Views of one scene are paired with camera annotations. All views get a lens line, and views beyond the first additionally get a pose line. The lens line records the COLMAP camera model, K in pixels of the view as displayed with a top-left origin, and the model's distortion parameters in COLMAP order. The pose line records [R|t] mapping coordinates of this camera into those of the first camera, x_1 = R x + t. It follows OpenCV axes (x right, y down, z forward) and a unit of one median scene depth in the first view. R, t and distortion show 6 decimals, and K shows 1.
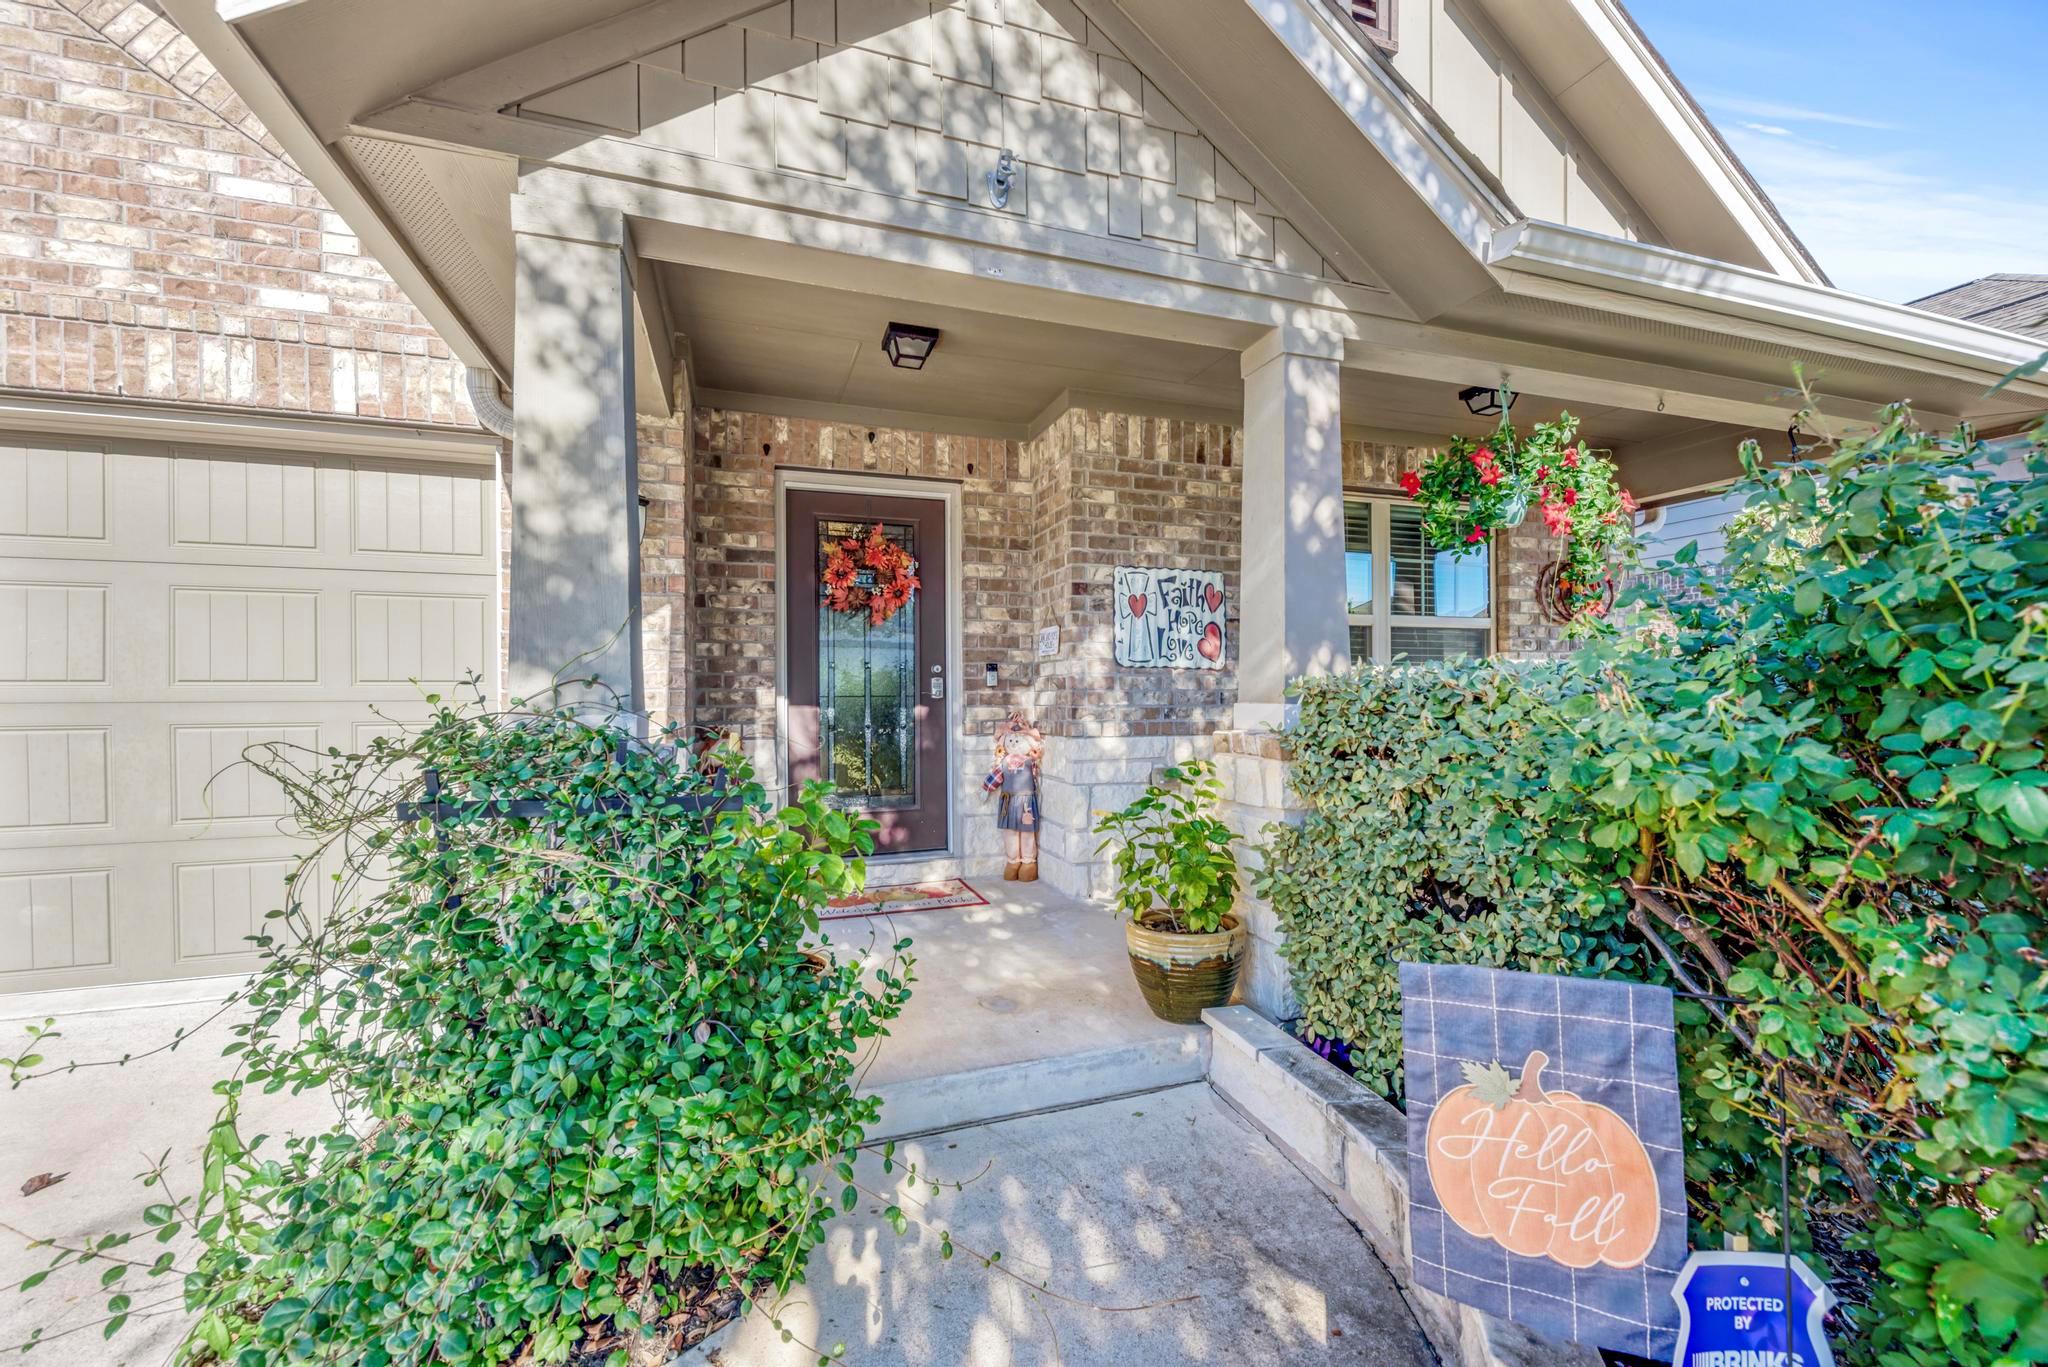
lens RADIAL K [[832.7, 0, 1031.3], [0, 832.7, 684.9], [0, 0, 1]] dist [0.003080, 0.000216]
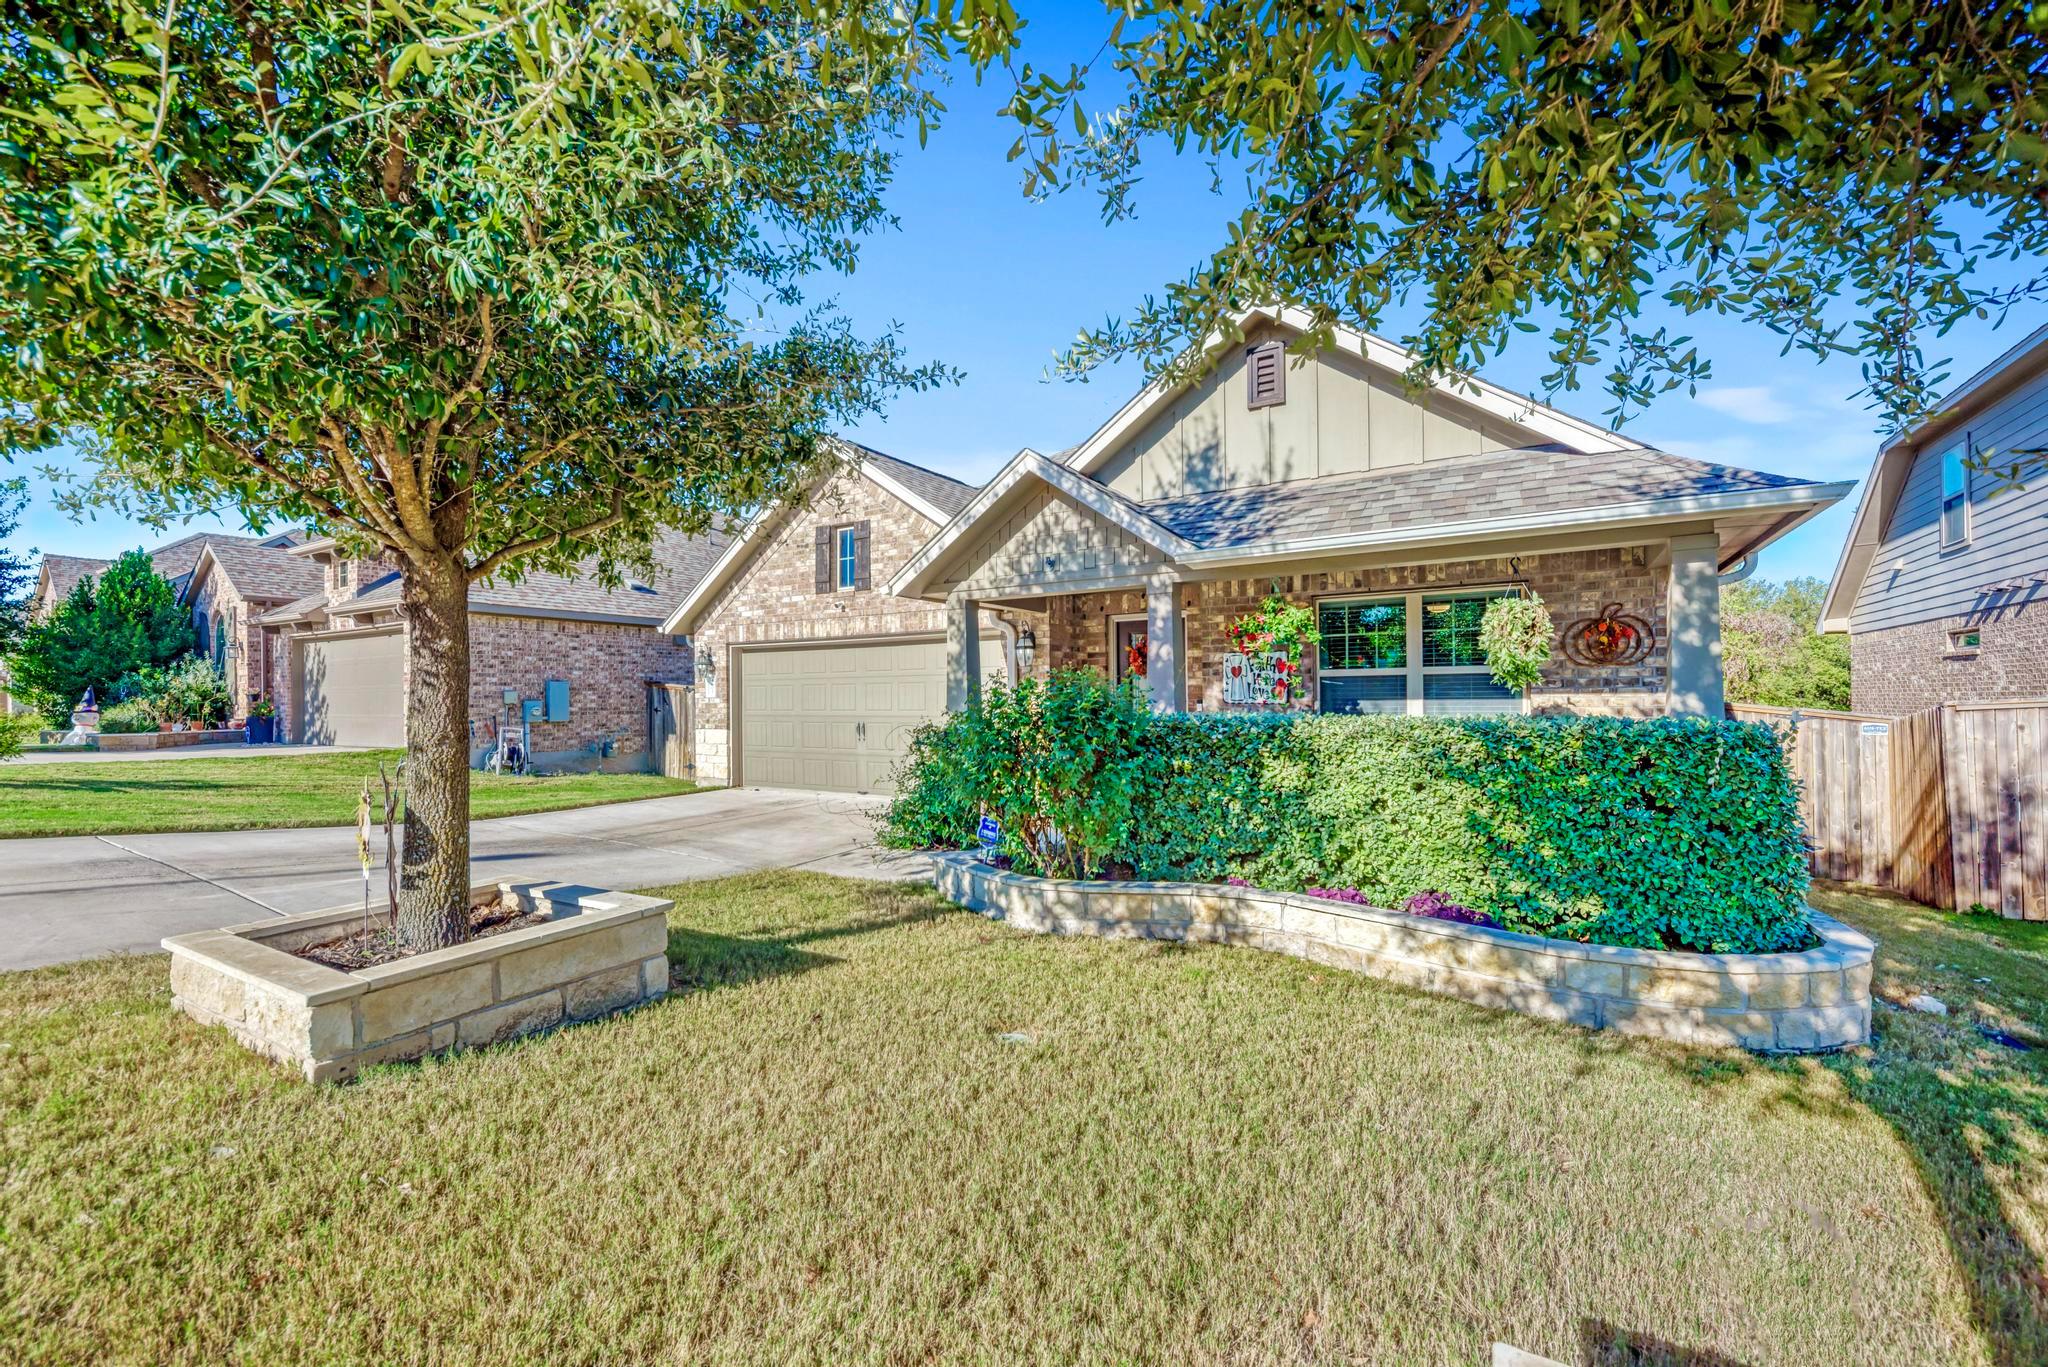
lens RADIAL K [[832.7, 0, 1023.9], [0, 832.7, 689.4], [0, 0, 1]] dist [0.003080, 0.000216]
pose [[0.635314, -0.011606, -0.772166, 2.294787], [0.009585, 0.999929, -0.007143, -0.076285], [0.772194, -0.002863, 0.635380, -1.104219]]
